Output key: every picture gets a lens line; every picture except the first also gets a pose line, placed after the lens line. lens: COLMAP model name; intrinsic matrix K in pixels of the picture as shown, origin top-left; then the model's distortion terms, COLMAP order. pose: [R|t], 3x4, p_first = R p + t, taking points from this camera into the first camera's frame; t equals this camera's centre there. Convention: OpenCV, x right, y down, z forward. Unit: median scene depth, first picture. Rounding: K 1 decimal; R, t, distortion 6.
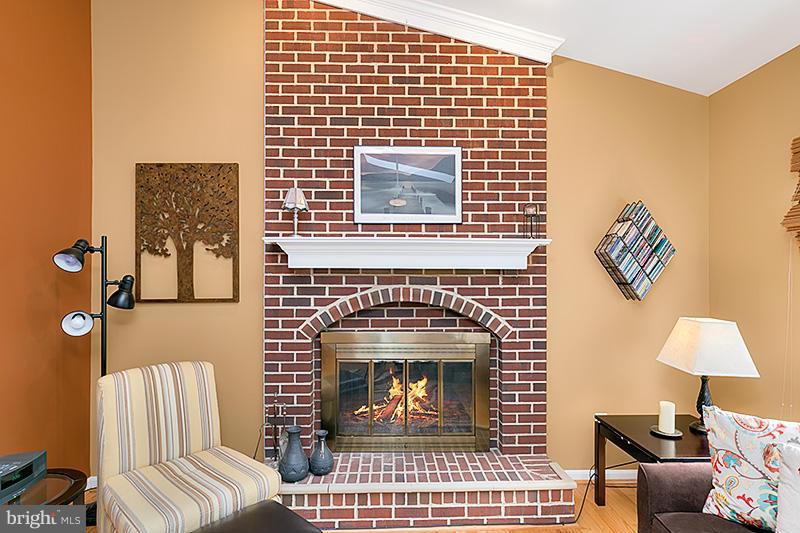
lens RADIAL K [[399.2, 0, 403.5], [0, 399.2, 275.9], [0, 0, 1]] dist [0.001281, 0.000305]
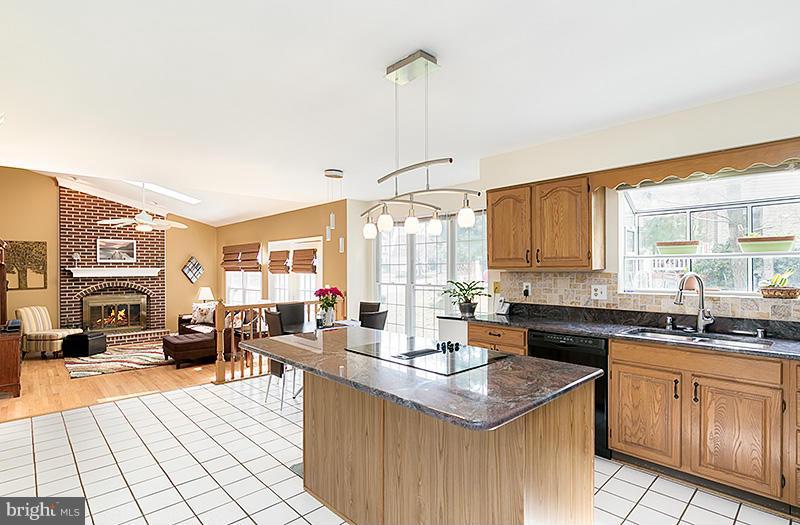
lens RADIAL K [[399.0, 0, 402.3], [0, 399.0, 266.7], [0, 0, 1]] dist [-0.003572, 0.001624]
pose [[0.742818, -0.003256, 0.669486, -0.441502], [0.002843, 0.999994, 0.001709, -0.096789], [-0.669488, 0.000634, 0.742823, -3.025331]]
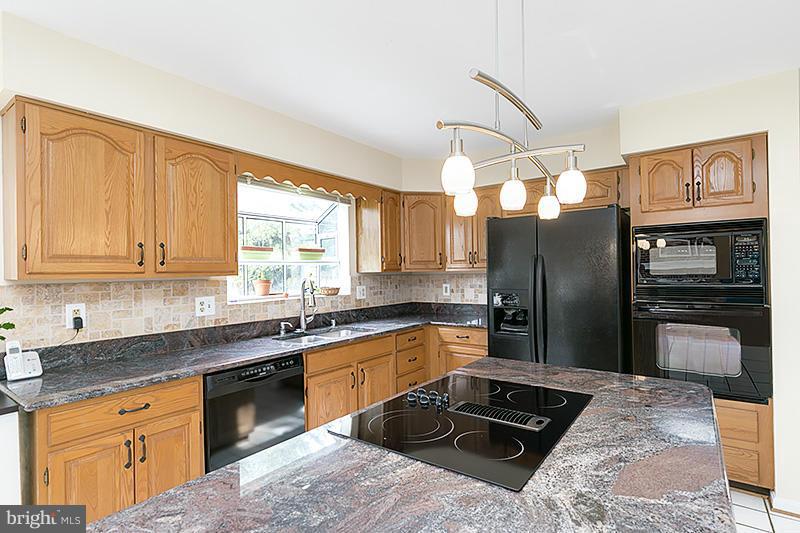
lens RADIAL K [[399.2, 0, 399.7], [0, 399.2, 269.2], [0, 0, 1]] dist [0.001281, 0.000305]
pose [[-0.793744, 0.010463, 0.608163, -0.066433], [0.008538, 0.999945, -0.006059, -0.090386], [-0.608193, 0.000383, -0.793789, -1.971759]]
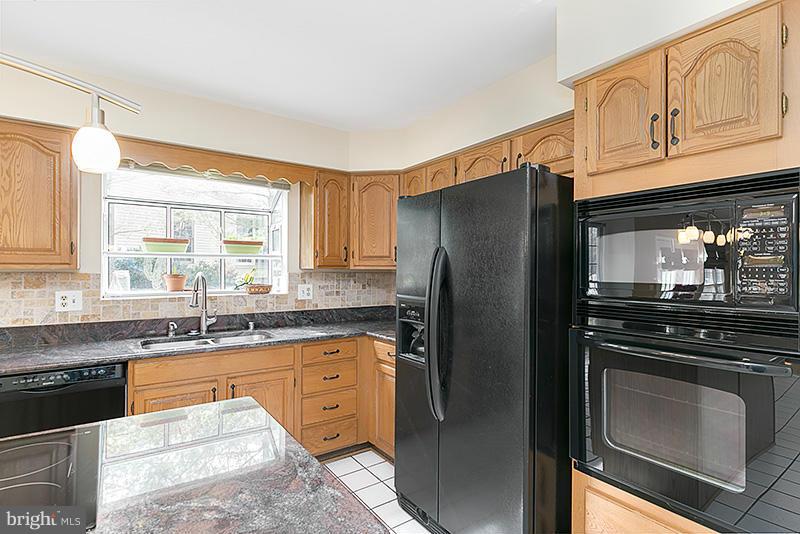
lens RADIAL K [[399.2, 0, 400.7], [0, 399.2, 268.3], [0, 0, 1]] dist [0.001281, 0.000305]
pose [[-0.558117, -0.007034, 0.829732, -0.281079], [-0.012241, 0.999925, 0.000244, -0.093706], [-0.829672, -0.010021, -0.558161, -2.597361]]
